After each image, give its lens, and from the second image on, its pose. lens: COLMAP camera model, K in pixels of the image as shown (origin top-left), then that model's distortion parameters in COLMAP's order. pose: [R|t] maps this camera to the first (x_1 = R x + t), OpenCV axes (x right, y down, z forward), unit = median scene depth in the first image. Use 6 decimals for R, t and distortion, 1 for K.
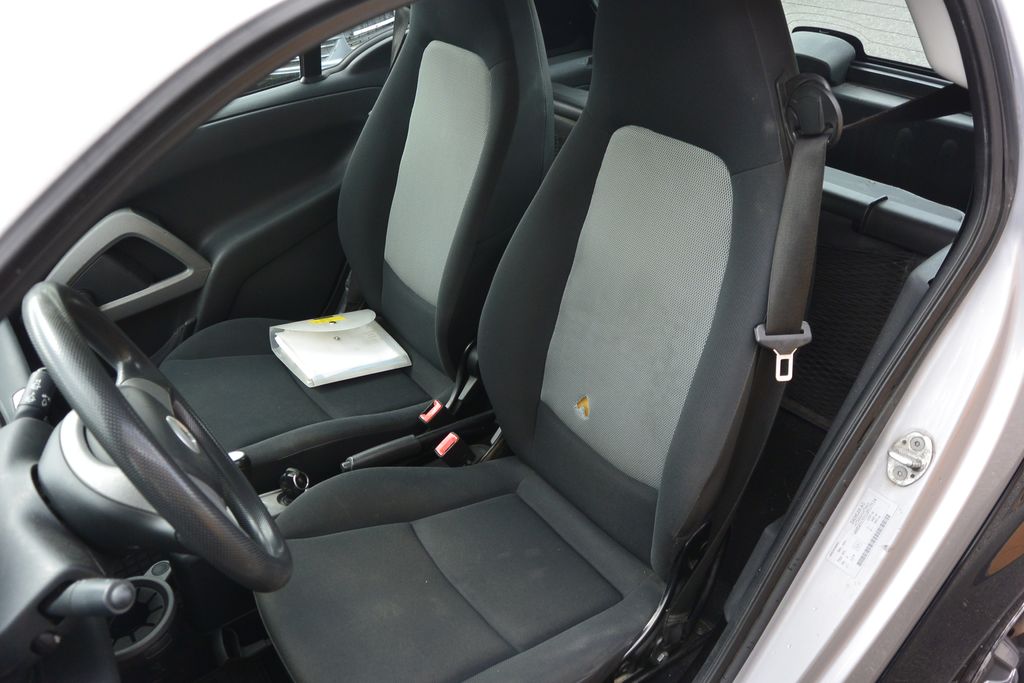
lens RADIAL K [[786.2, 0, 511.1], [0, 786.2, 347.3], [0, 0, 1]] dist [-0.009423, 0.014783]
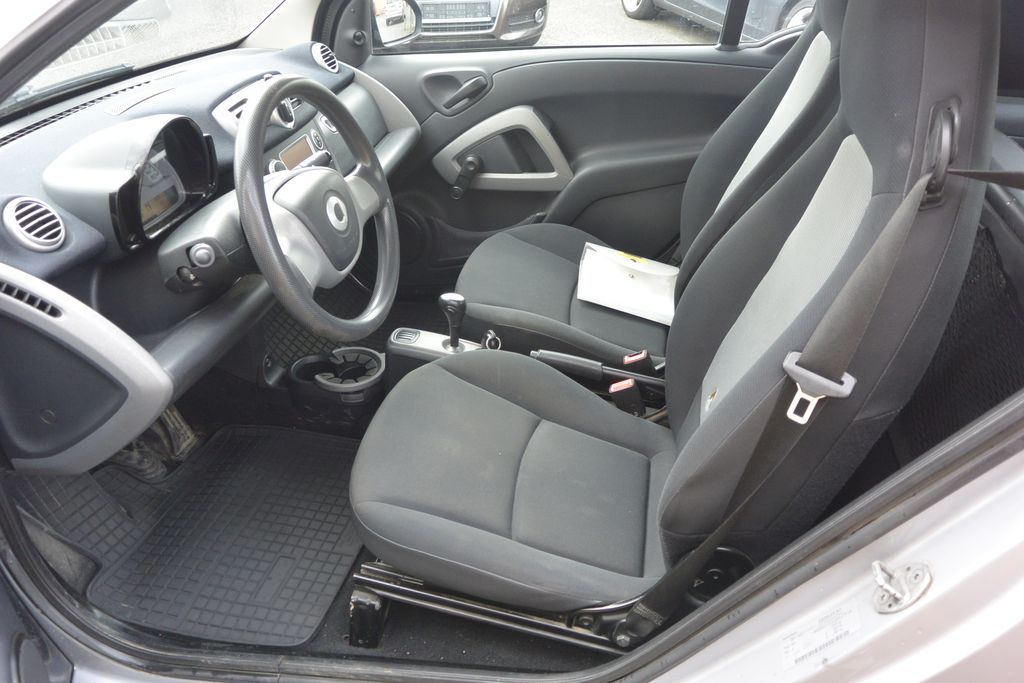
lens RADIAL K [[786.2, 0, 508.5], [0, 786.2, 339.7], [0, 0, 1]] dist [-0.009423, 0.014783]
pose [[0.692958, 0.441176, -0.570239, 0.391321], [-0.445830, 0.883786, 0.141980, -0.014179], [0.566607, 0.155844, 0.809116, 0.042782]]
